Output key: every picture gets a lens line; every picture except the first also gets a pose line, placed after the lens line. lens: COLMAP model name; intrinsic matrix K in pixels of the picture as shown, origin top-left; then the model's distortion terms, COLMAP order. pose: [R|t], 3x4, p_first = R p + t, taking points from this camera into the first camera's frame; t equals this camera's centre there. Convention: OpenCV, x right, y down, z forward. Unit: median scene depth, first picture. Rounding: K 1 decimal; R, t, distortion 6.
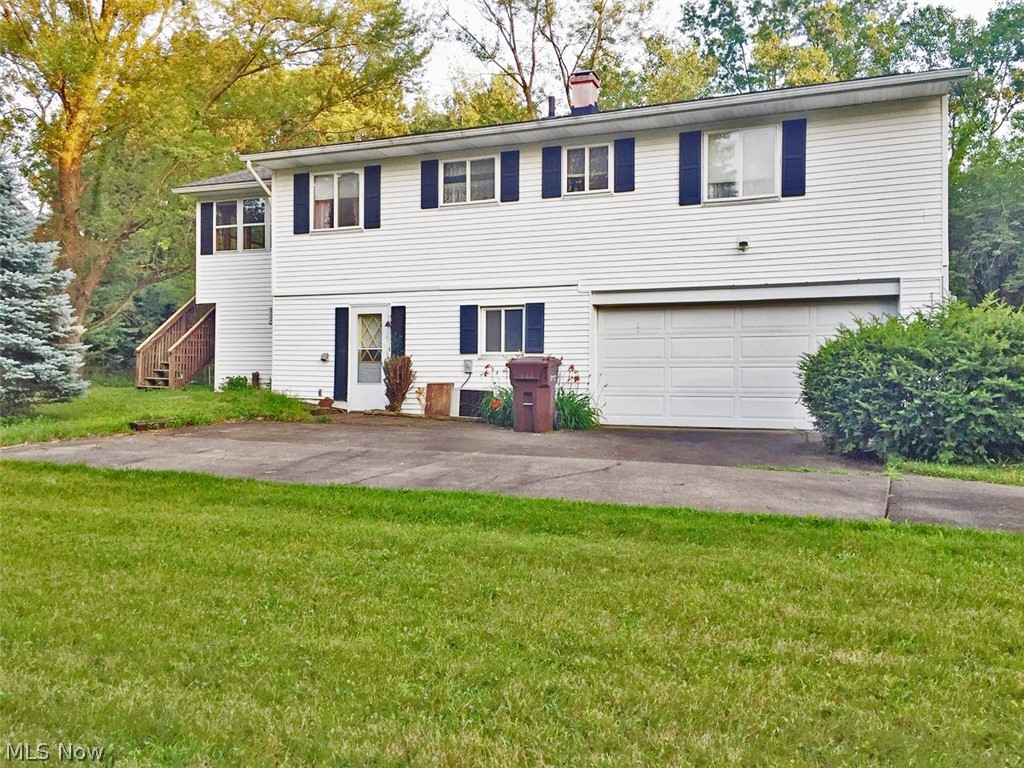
lens RADIAL K [[880.5, 0, 513.5], [0, 880.5, 386.4], [0, 0, 1]] dist [0.045244, 0.003939]
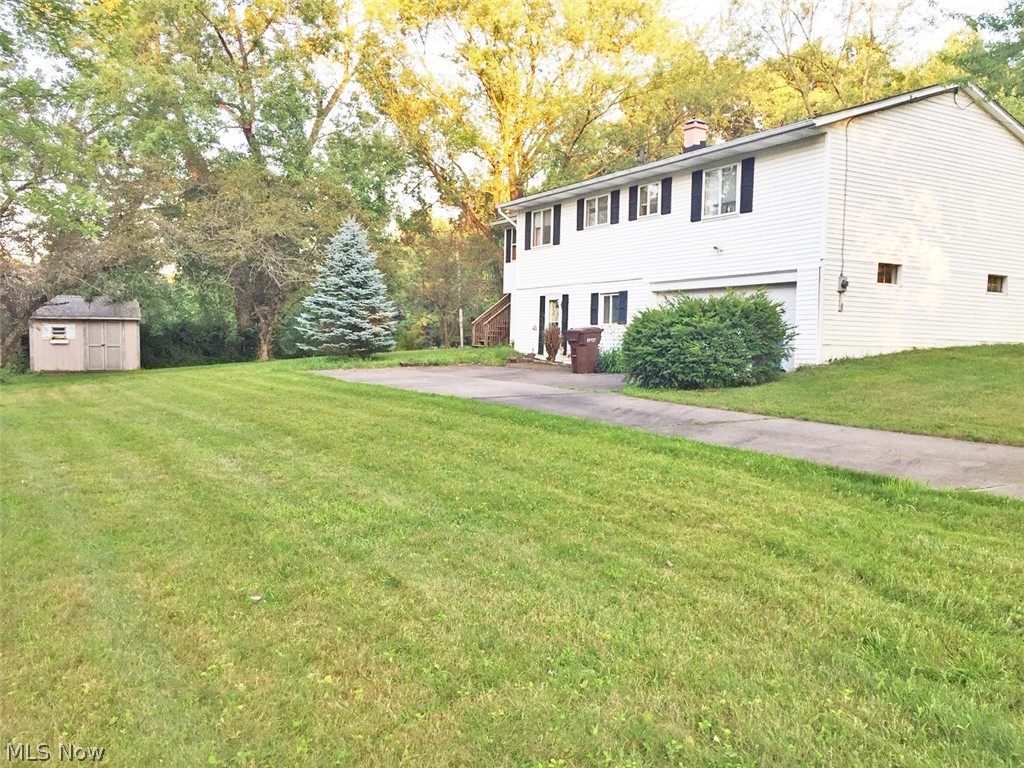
lens RADIAL K [[880.5, 0, 510.1], [0, 880.5, 383.7], [0, 0, 1]] dist [0.045244, 0.003939]
pose [[0.791925, 0.034478, -0.609644, 0.780723], [-0.010543, 0.999028, 0.042804, 0.002312], [0.610527, -0.027470, 0.791519, -0.316028]]
